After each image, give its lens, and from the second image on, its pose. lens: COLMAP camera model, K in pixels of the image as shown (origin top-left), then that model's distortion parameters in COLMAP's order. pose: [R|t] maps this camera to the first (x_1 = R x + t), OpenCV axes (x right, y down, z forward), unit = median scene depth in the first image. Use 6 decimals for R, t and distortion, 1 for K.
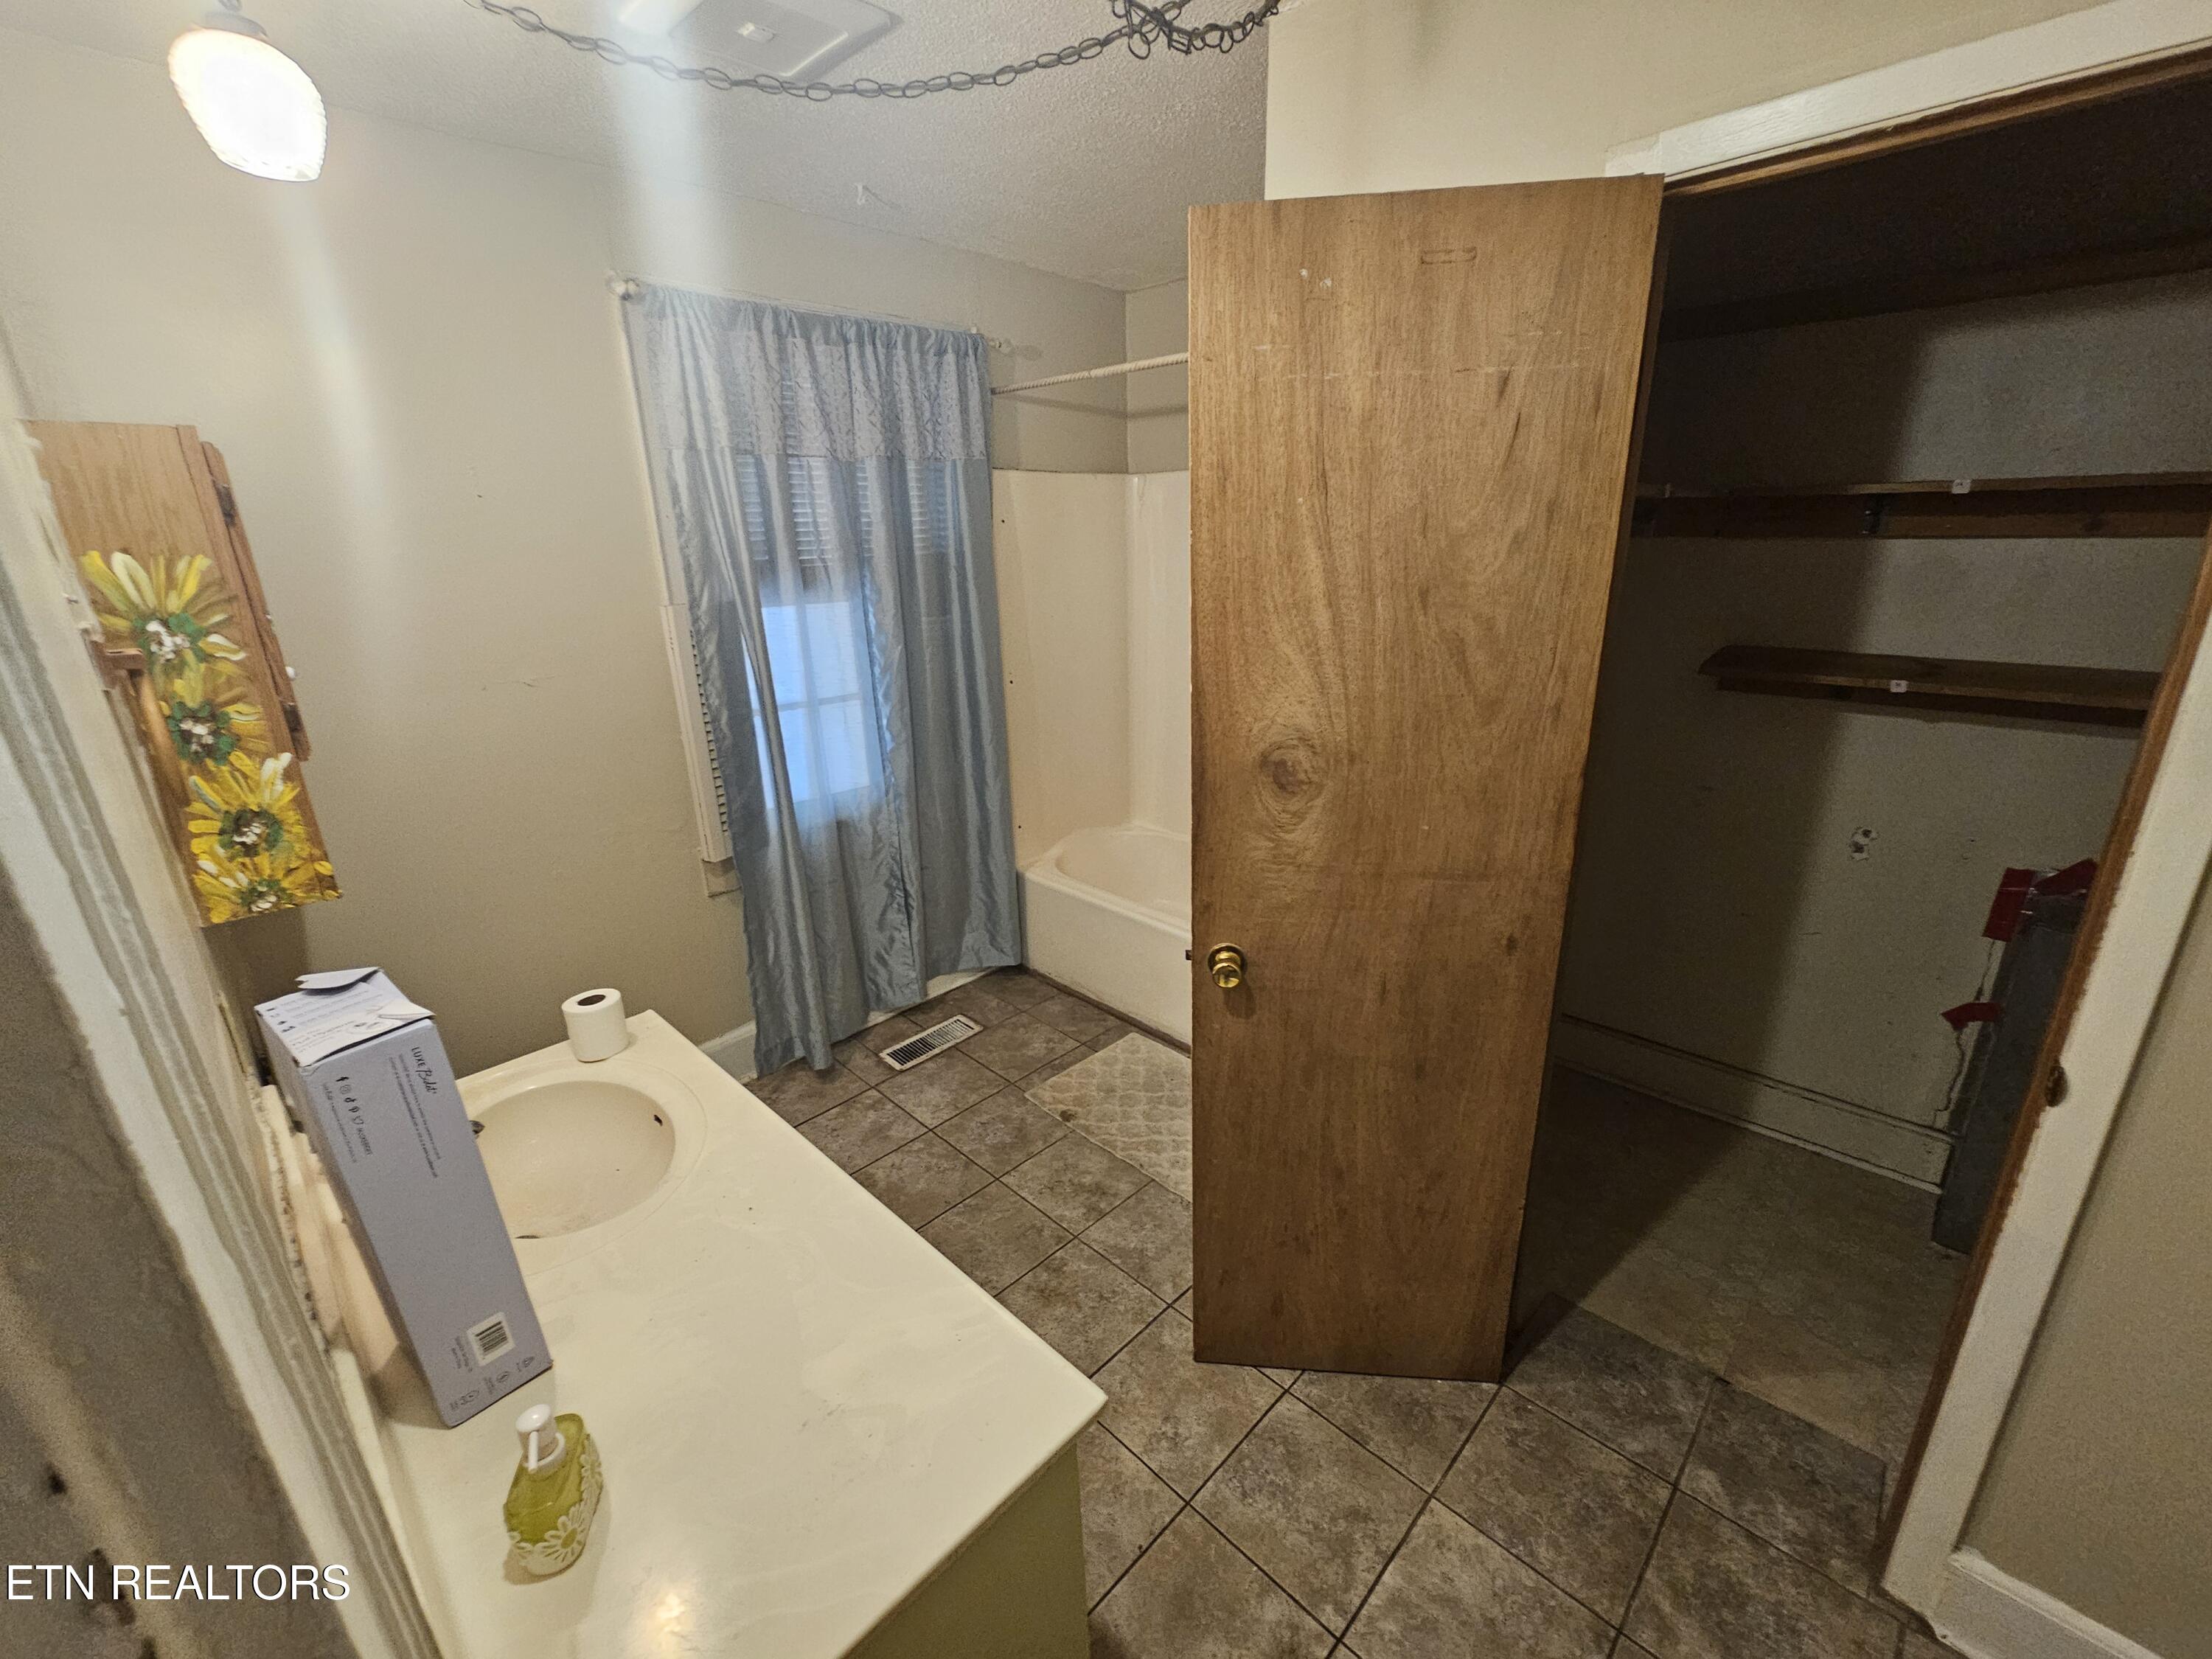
lens RADIAL K [[902.6, 0, 1114.6], [0, 902.6, 829.5], [0, 0, 1]] dist [-0.005105, 0.001408]
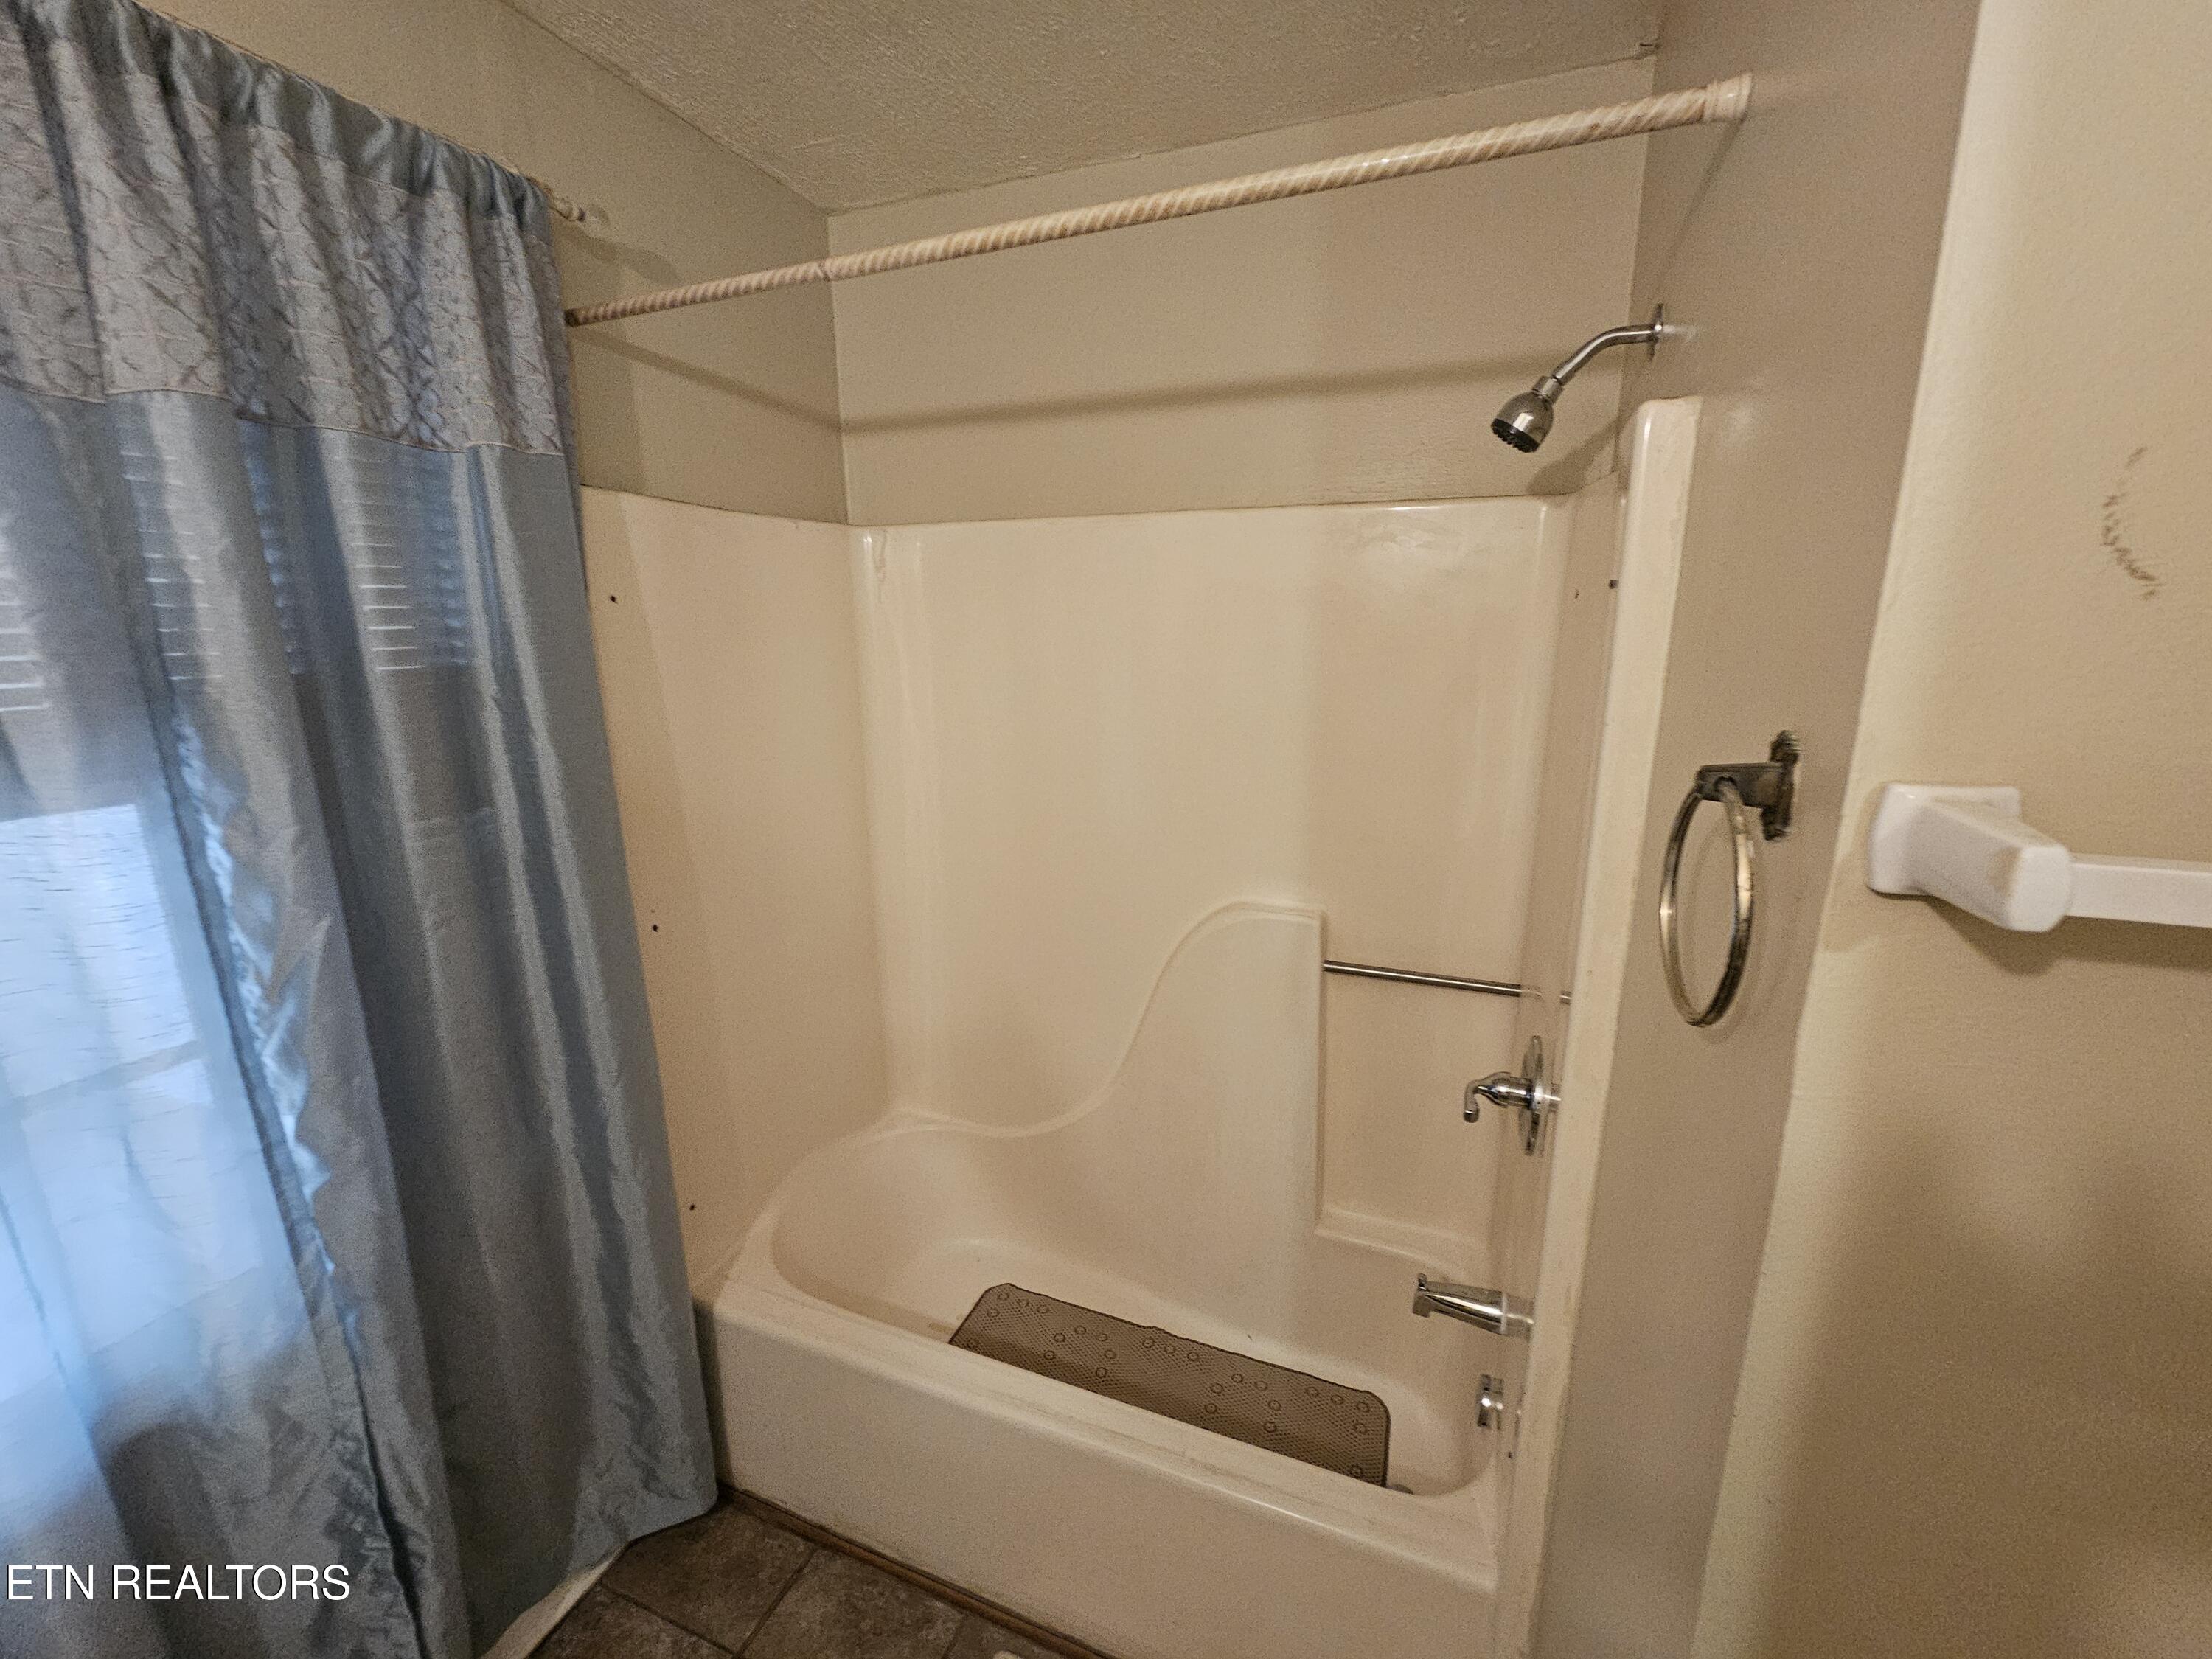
lens RADIAL K [[902.6, 0, 1109.6], [0, 902.6, 829.9], [0, 0, 1]] dist [-0.005105, 0.001408]
pose [[0.924764, -0.075718, 0.372933, -0.074670], [0.113553, 0.990264, -0.080521, -0.168765], [-0.363205, 0.116811, 0.924358, 0.527548]]
